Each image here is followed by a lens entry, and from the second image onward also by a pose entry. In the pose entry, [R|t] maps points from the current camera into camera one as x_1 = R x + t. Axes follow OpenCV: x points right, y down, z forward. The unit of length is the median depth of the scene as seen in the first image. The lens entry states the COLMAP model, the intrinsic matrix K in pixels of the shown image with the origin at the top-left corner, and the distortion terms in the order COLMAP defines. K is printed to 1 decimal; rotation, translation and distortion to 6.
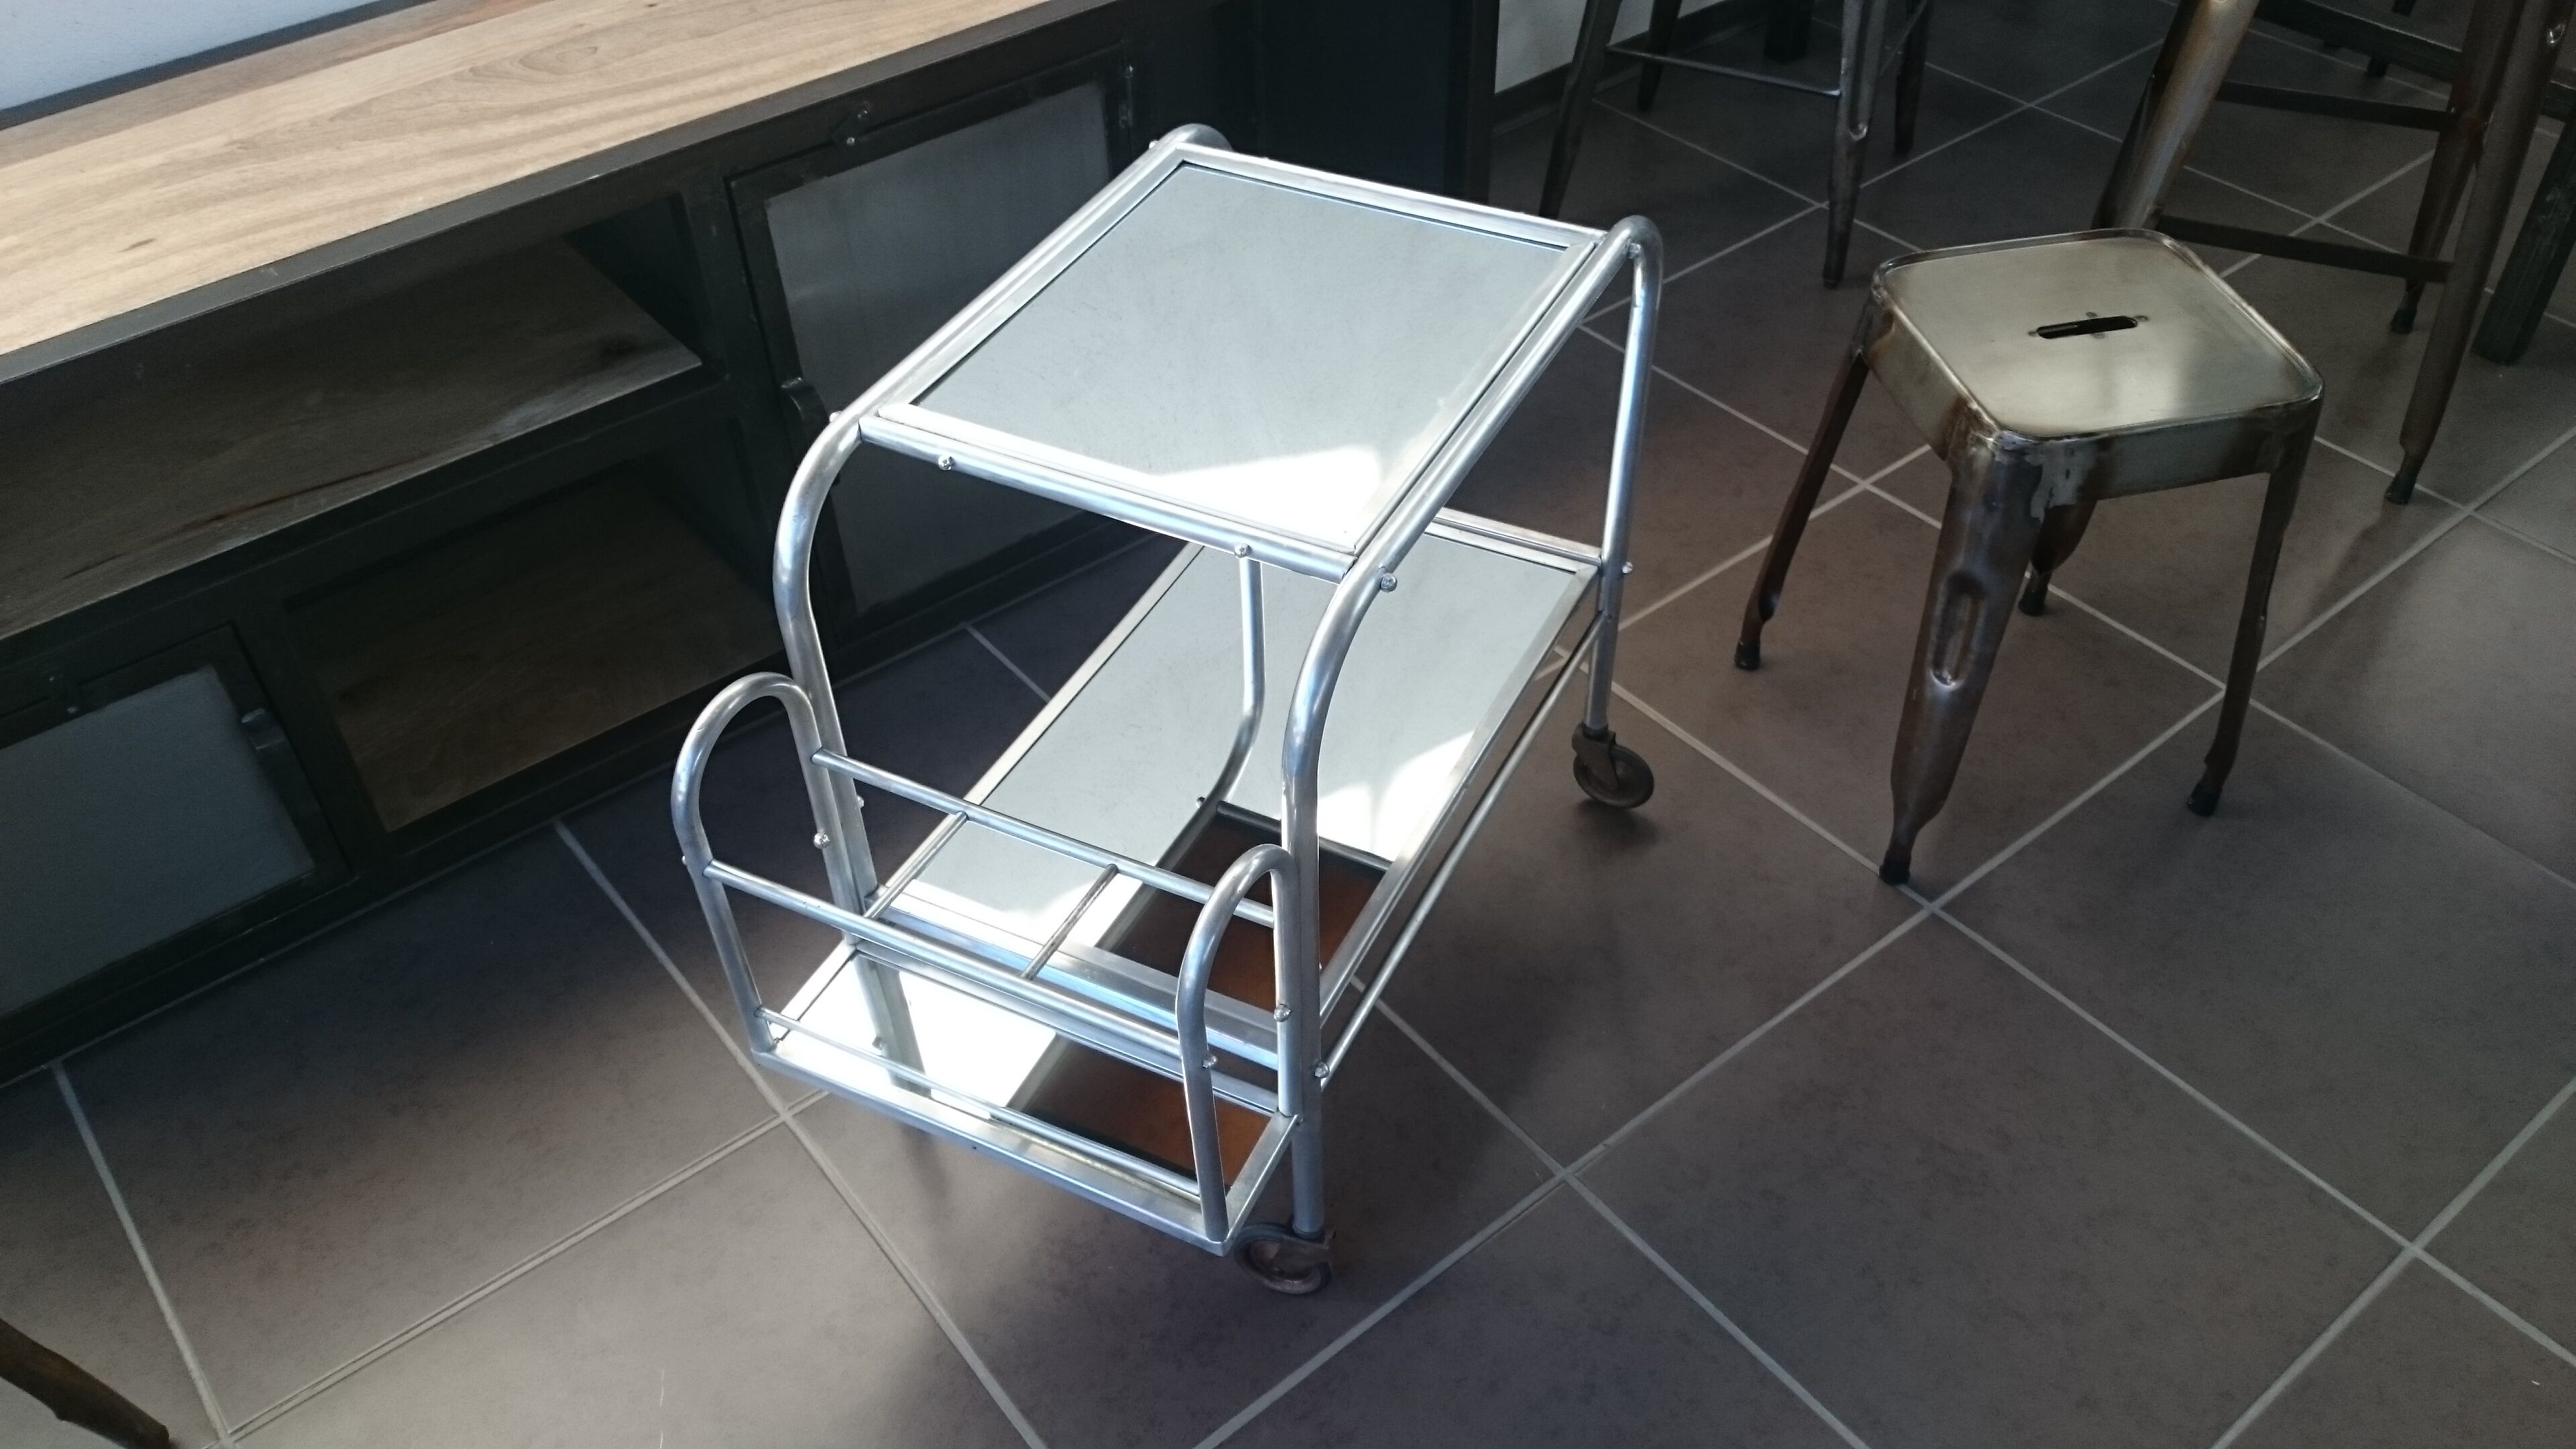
lens RADIAL K [[2047.1, 0, 1248.3], [0, 2047.1, 715.3], [0, 0, 1]] dist [-0.006552, 0.002478]
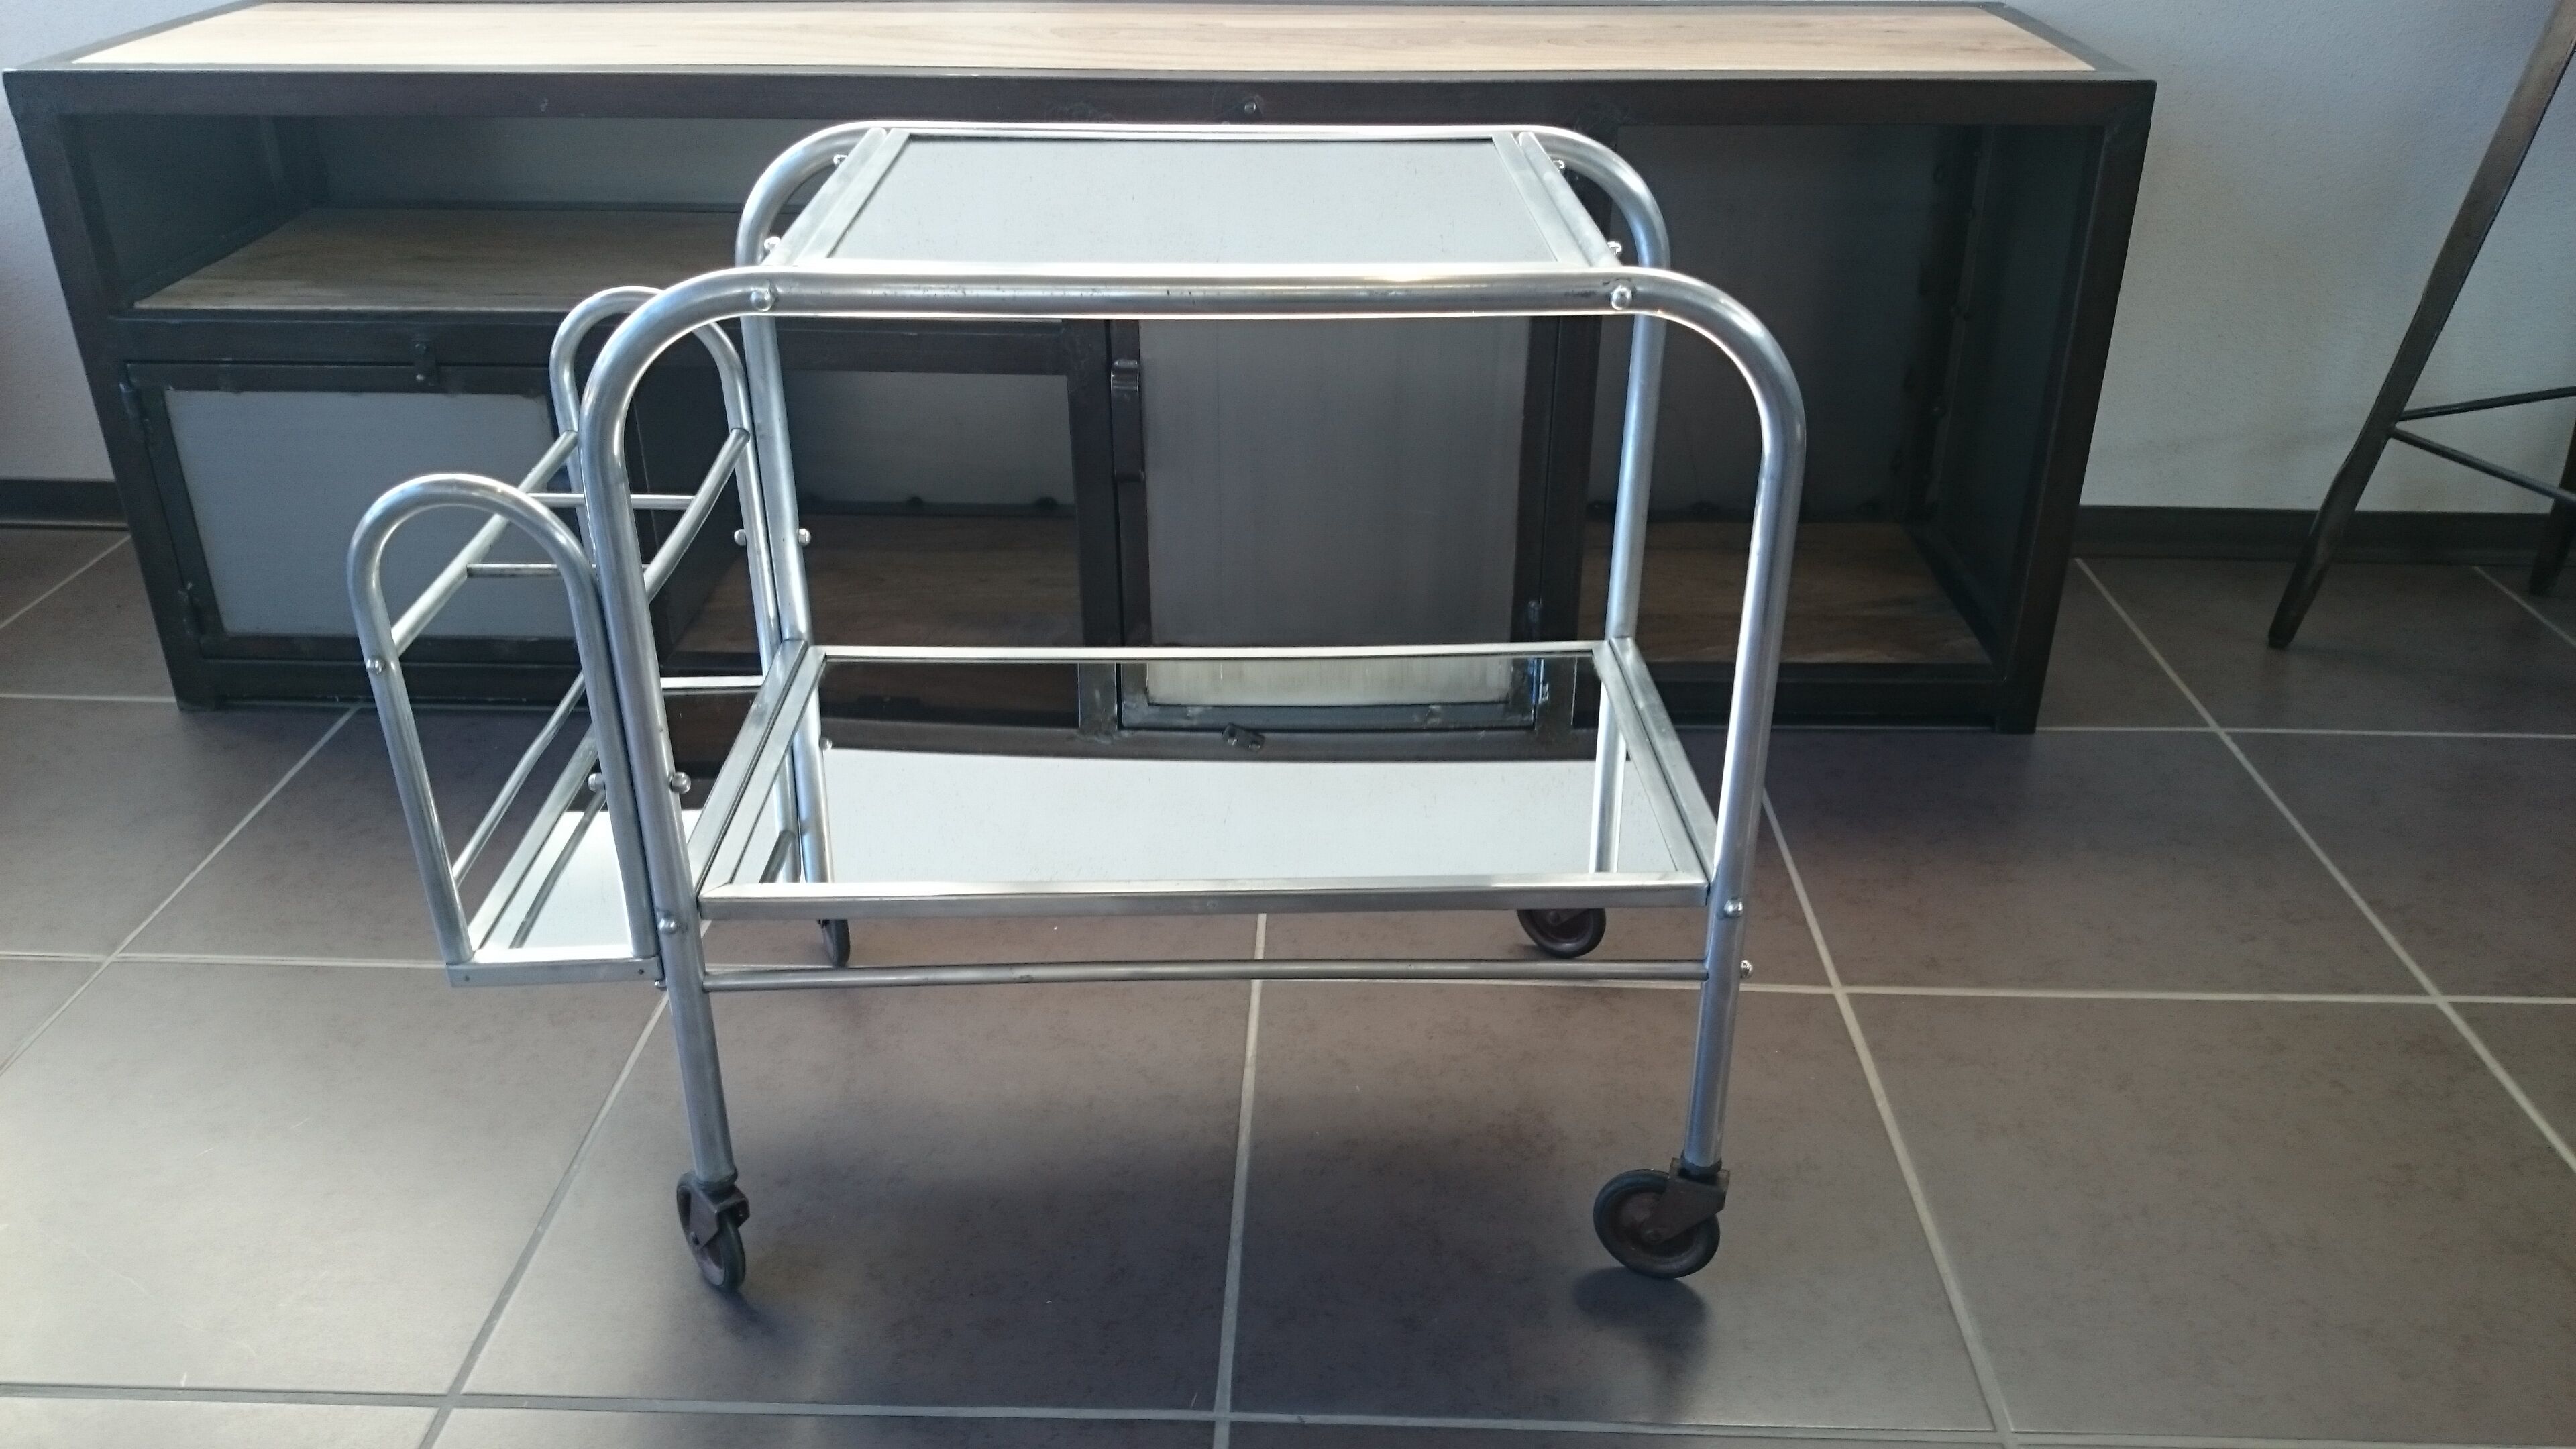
lens RADIAL K [[2047.1, 0, 1248.3], [0, 2047.1, 715.3], [0, 0, 1]] dist [-0.006552, 0.002478]
pose [[0.764658, 0.316290, -0.561479, 0.473543], [-0.450610, 0.885286, -0.114974, 0.083329], [0.460705, 0.340924, 0.819464, 0.300769]]
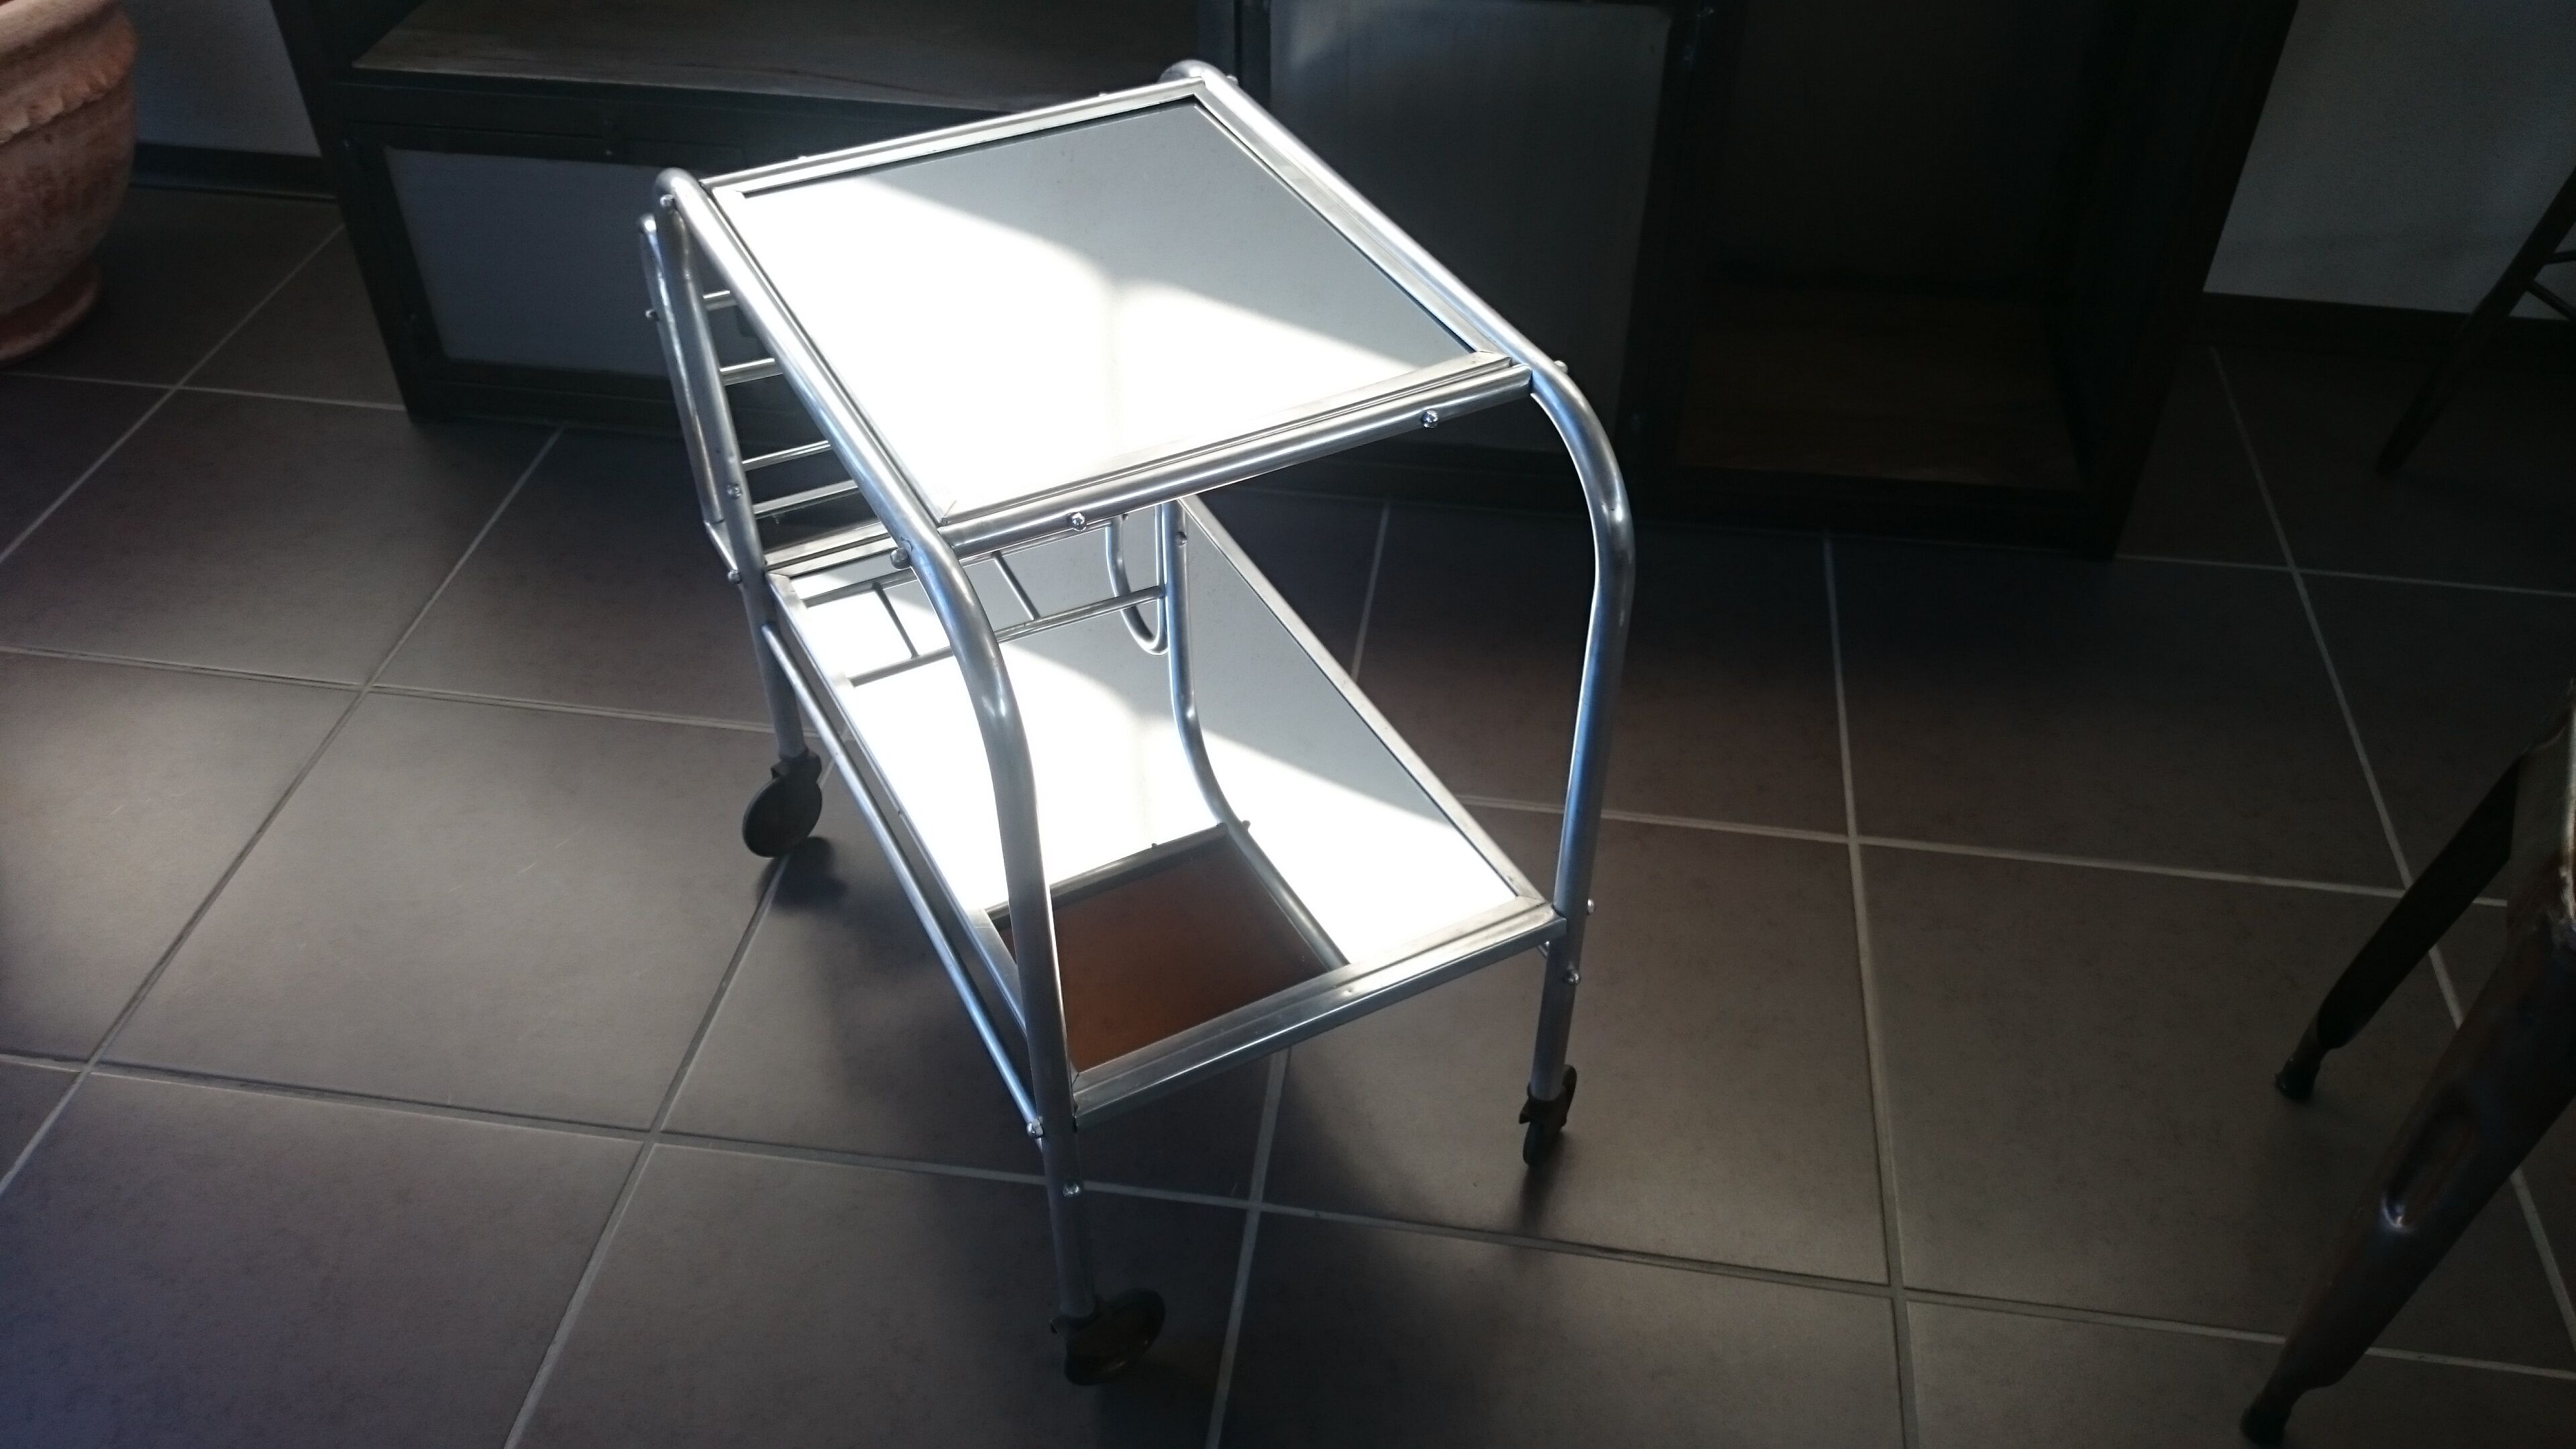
lens RADIAL K [[2045.8, 0, 1232.7], [0, 2045.8, 714.3], [0, 0, 1]] dist [-0.000672, -0.005791]
pose [[0.684359, 0.500370, -0.530361, 0.498508], [-0.503552, 0.850392, 0.152537, -0.088444], [0.527340, 0.162674, 0.833936, 0.189154]]
